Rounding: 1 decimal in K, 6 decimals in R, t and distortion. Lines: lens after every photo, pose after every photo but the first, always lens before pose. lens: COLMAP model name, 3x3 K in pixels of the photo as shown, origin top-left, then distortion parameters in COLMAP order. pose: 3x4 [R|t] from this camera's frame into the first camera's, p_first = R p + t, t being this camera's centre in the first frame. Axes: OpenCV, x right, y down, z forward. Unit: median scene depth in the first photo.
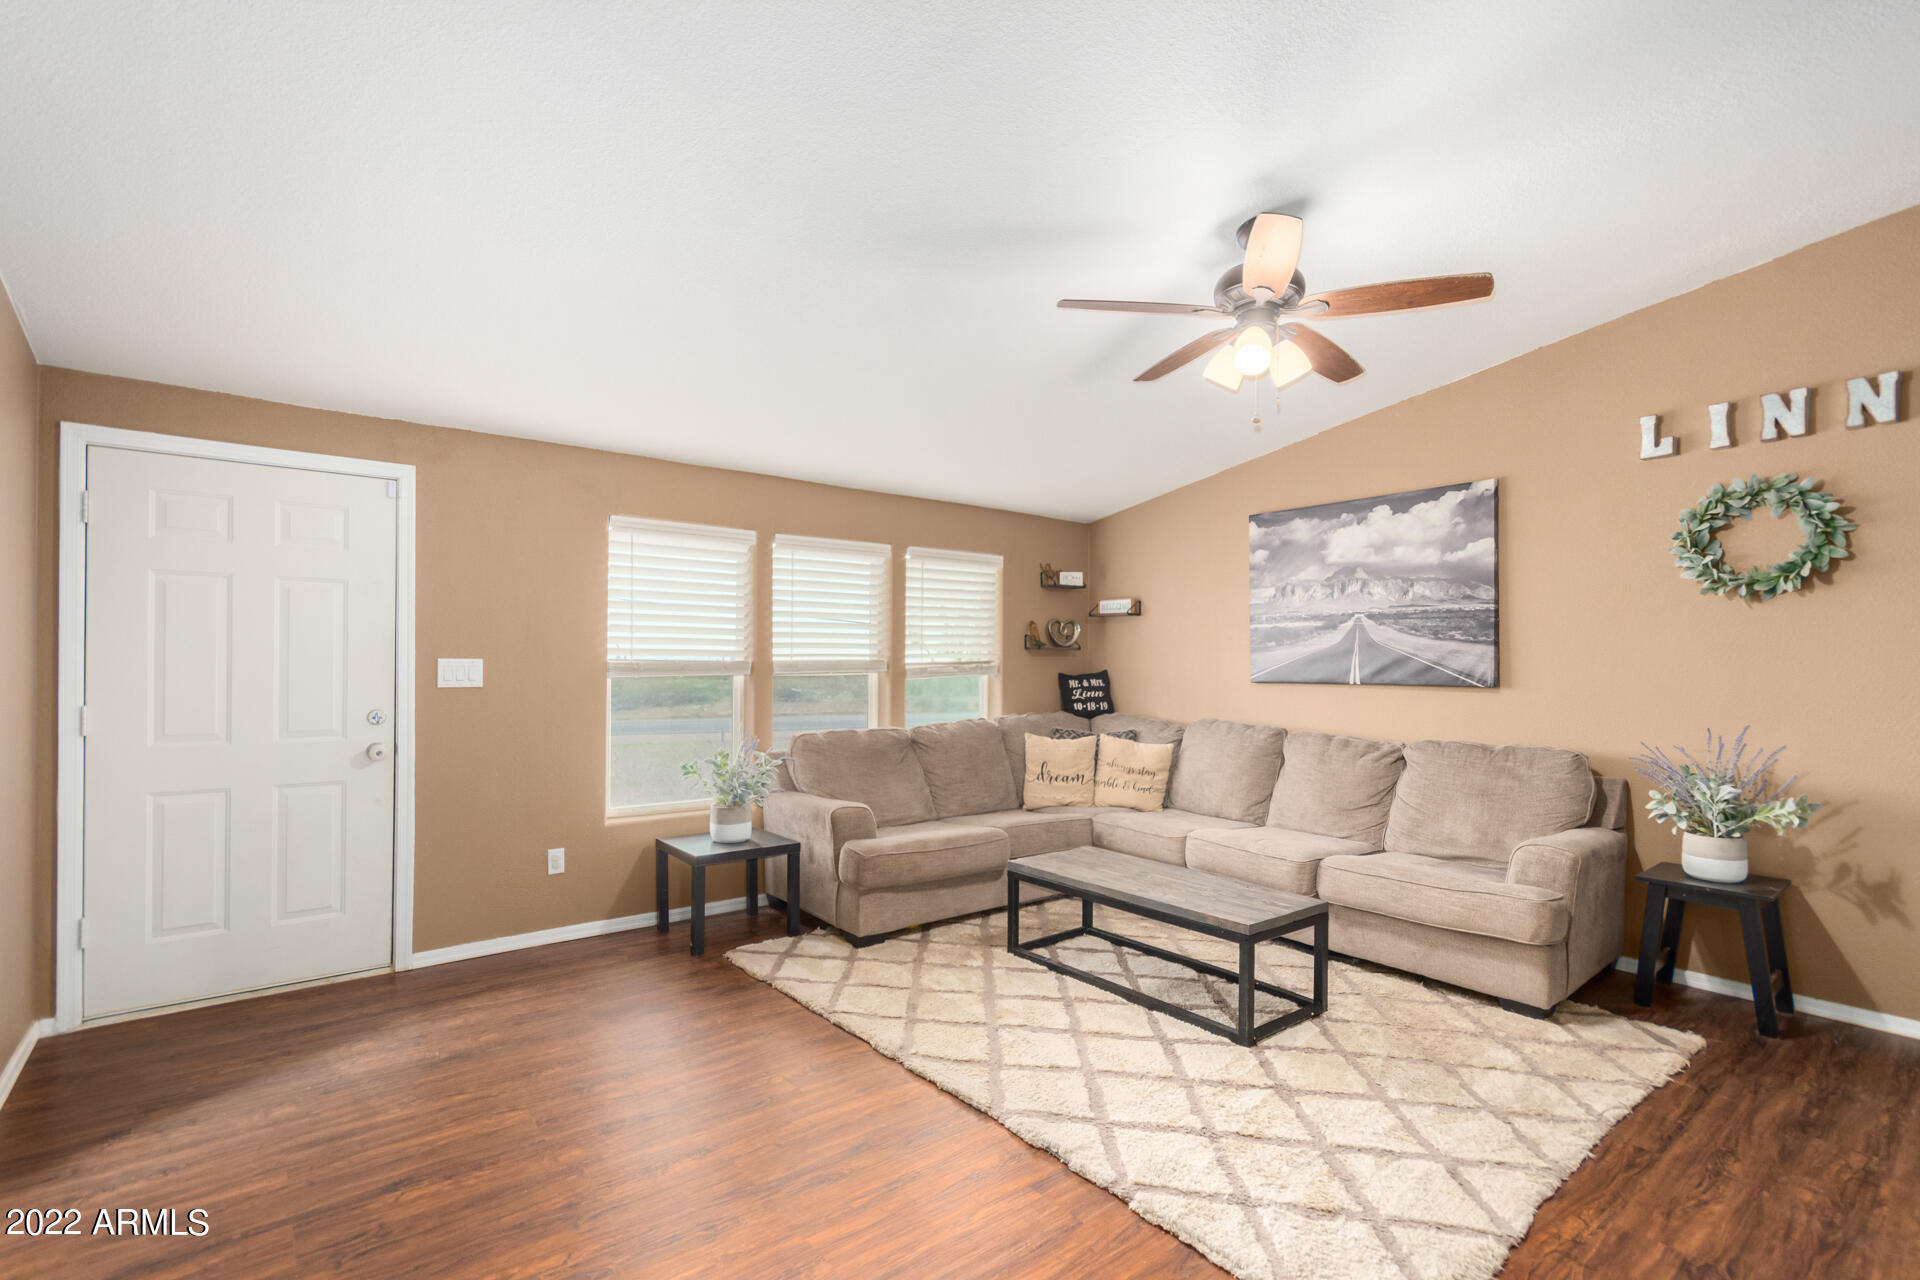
lens RADIAL K [[883.7, 0, 962.2], [0, 883.7, 651.8], [0, 0, 1]] dist [0.001814, 0.000768]
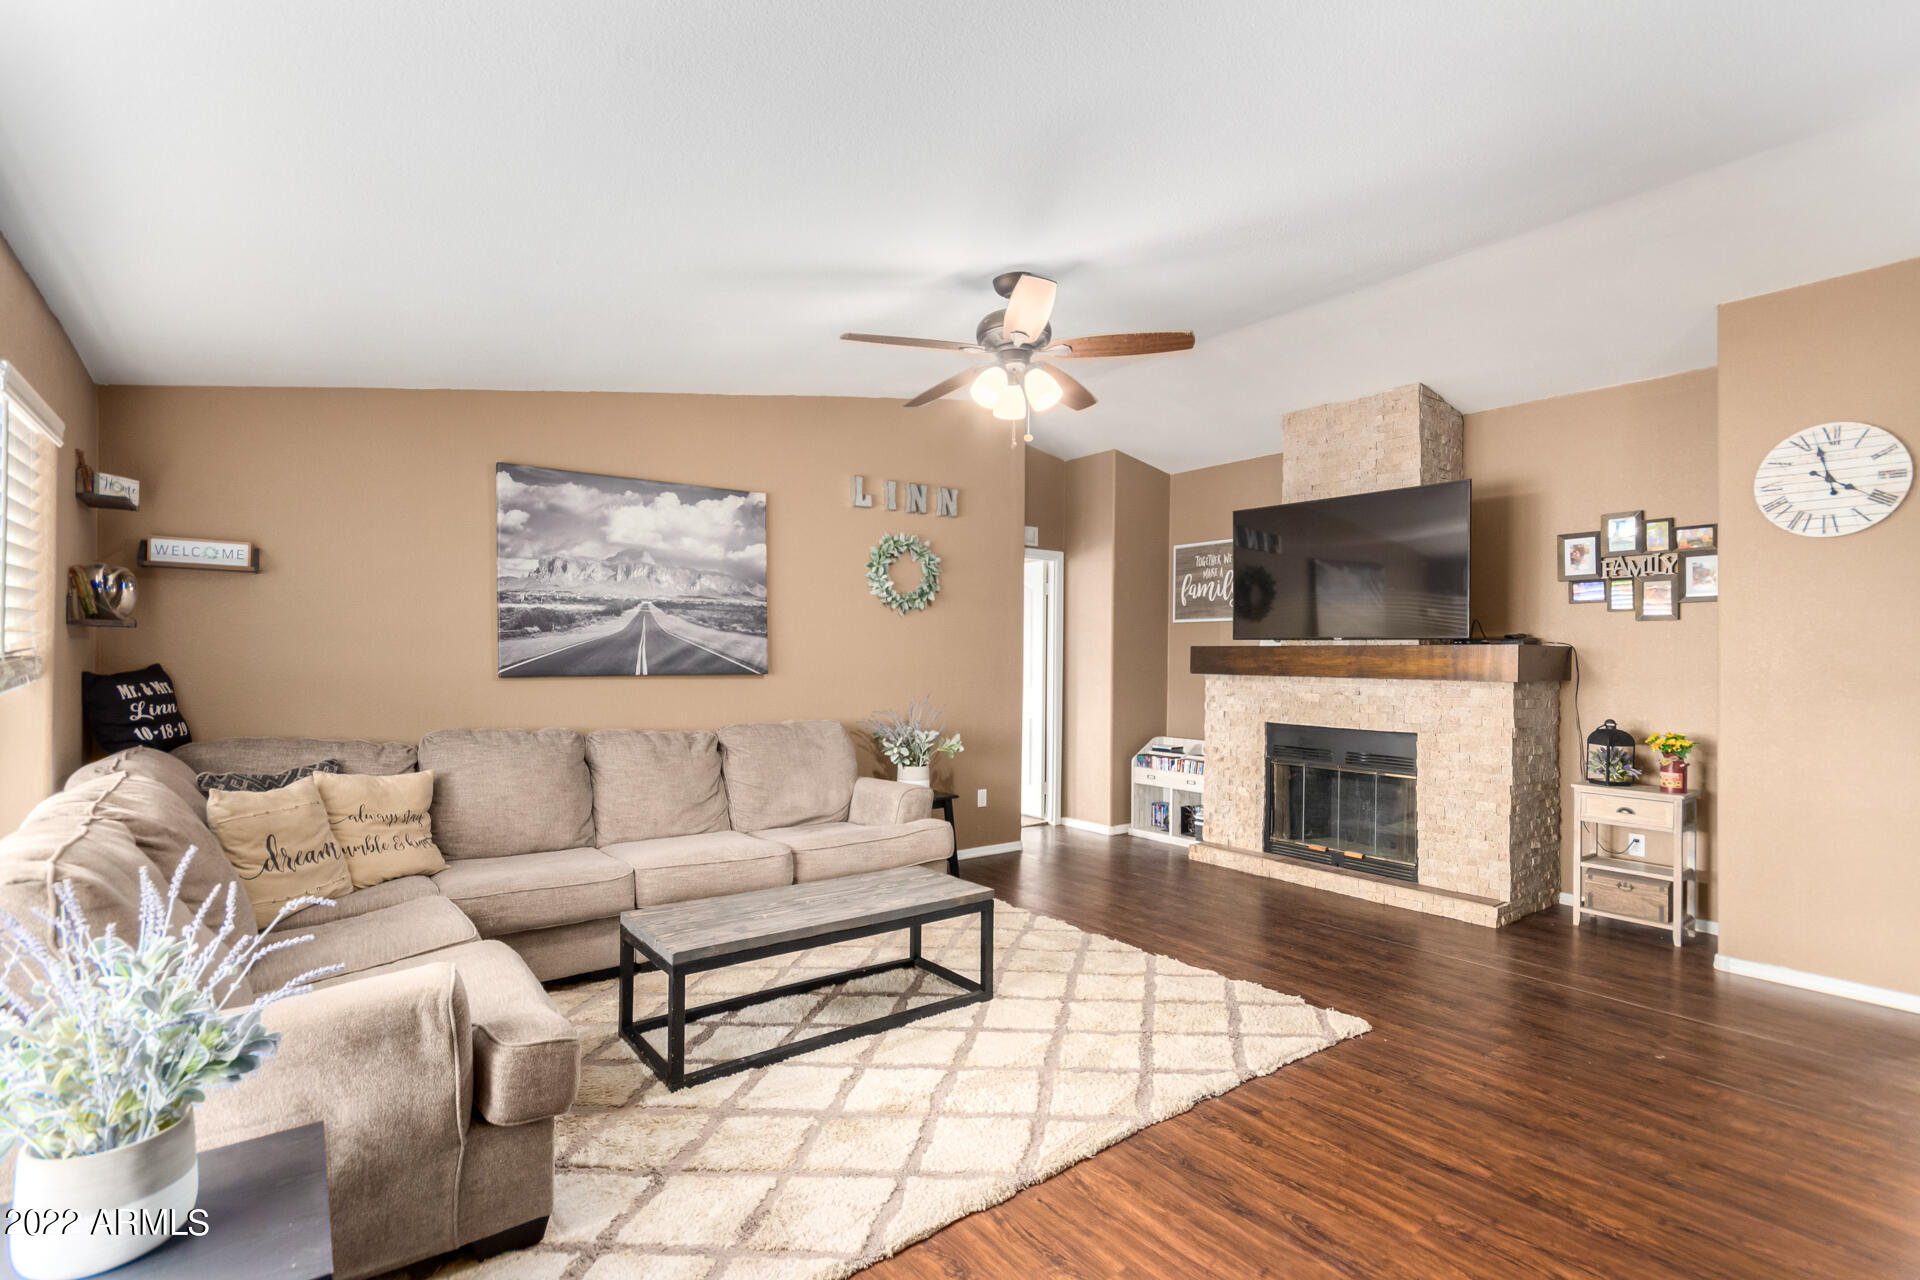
lens RADIAL K [[912.3, 0, 960.0], [0, 912.3, 640.0], [0, 0, 1]] dist [0.000070, 0.000521]
pose [[0.013286, 0.008845, 0.999873, -0.559016], [-0.018268, 0.999796, -0.008602, 0.001638], [-0.999745, -0.018152, 0.013445, 0.687825]]
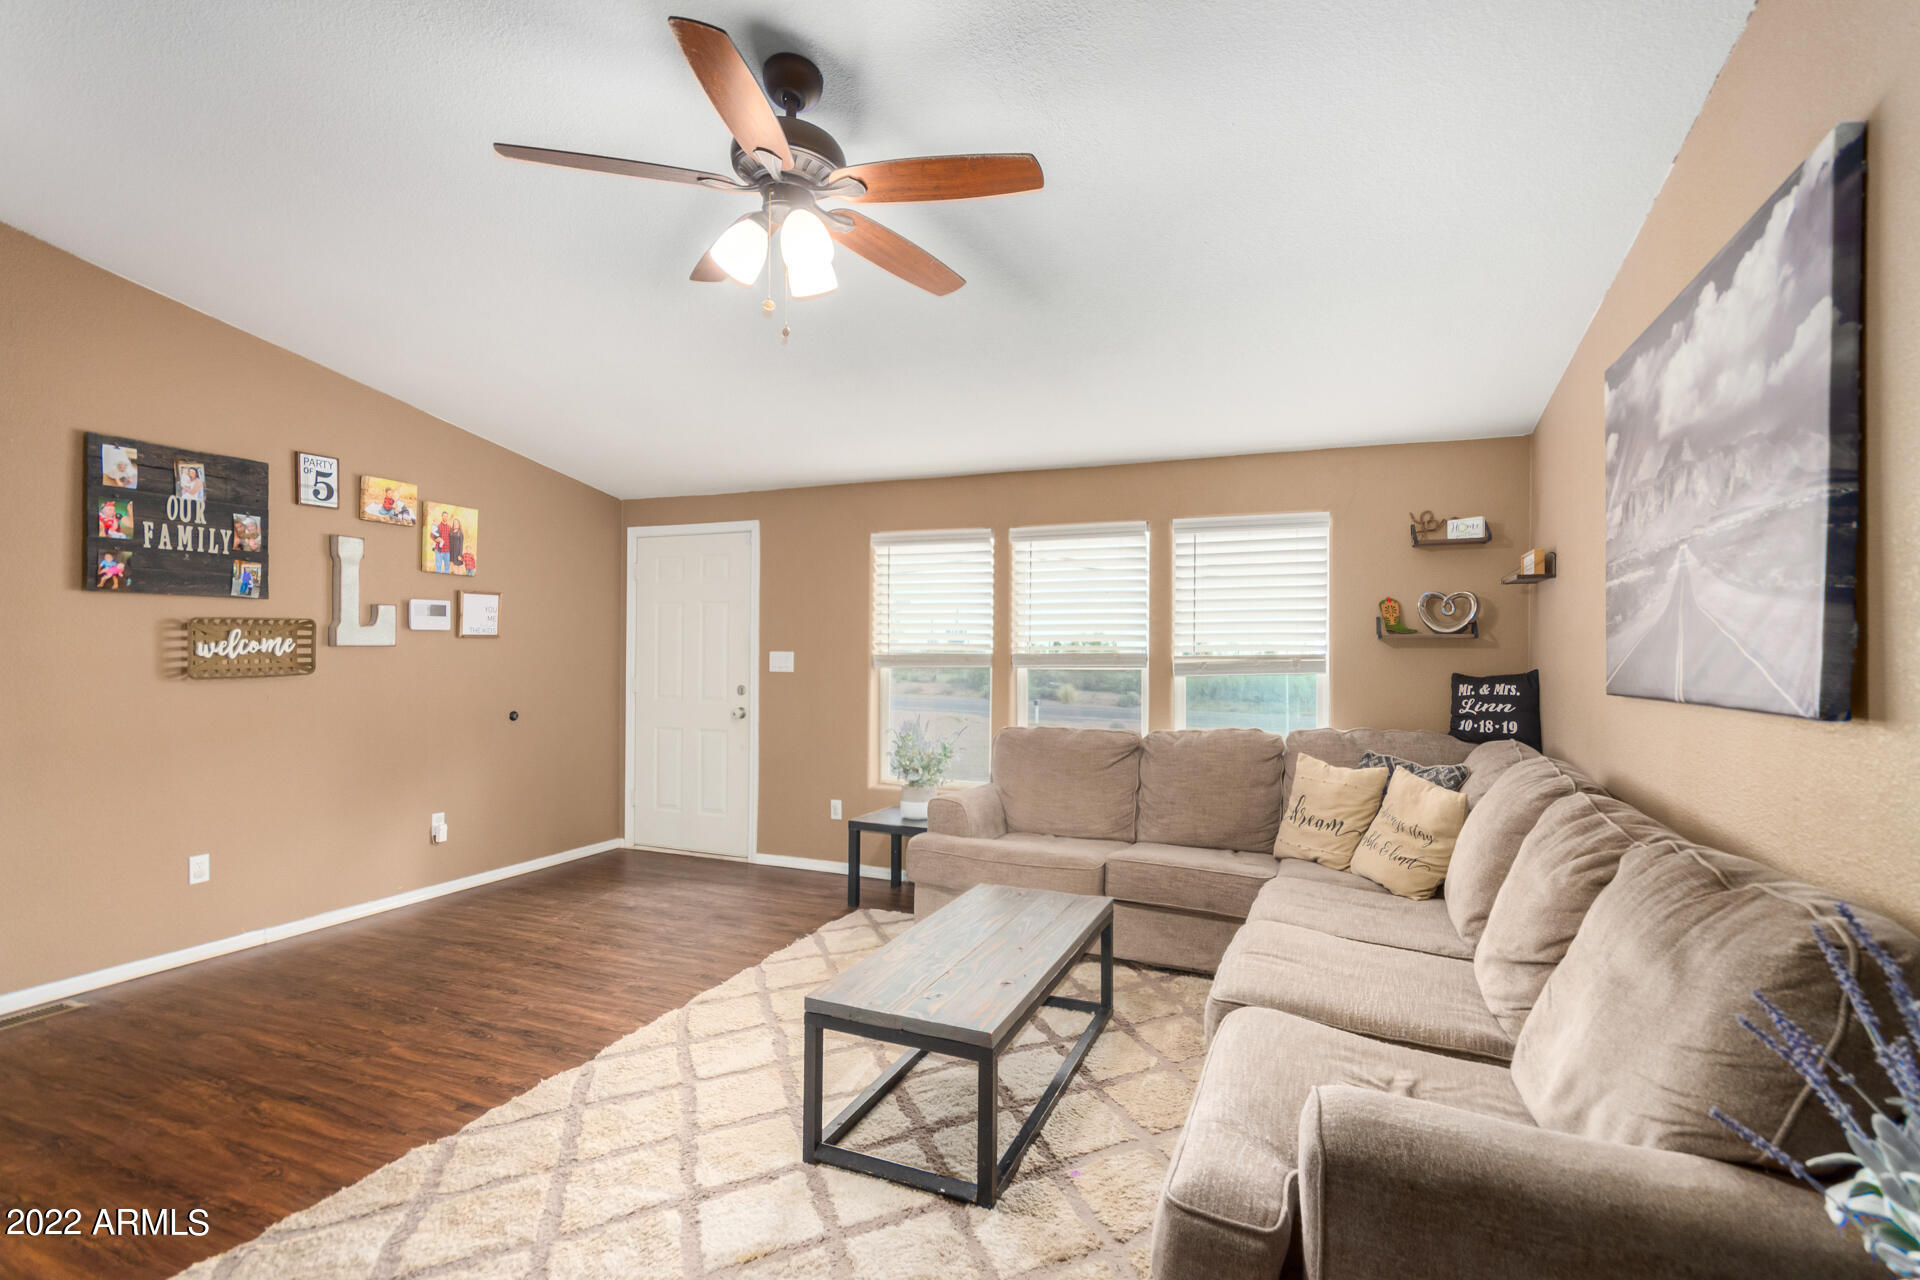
lens RADIAL K [[876.5, 0, 960.0], [0, 876.5, 640.0], [0, 0, 1]] dist [0.000451, 0.000349]
pose [[0.488465, -0.016718, -0.872423, 0.694599], [0.003528, 0.999846, -0.017184, 0.012568], [0.872576, 0.005316, 0.488449, 0.498738]]
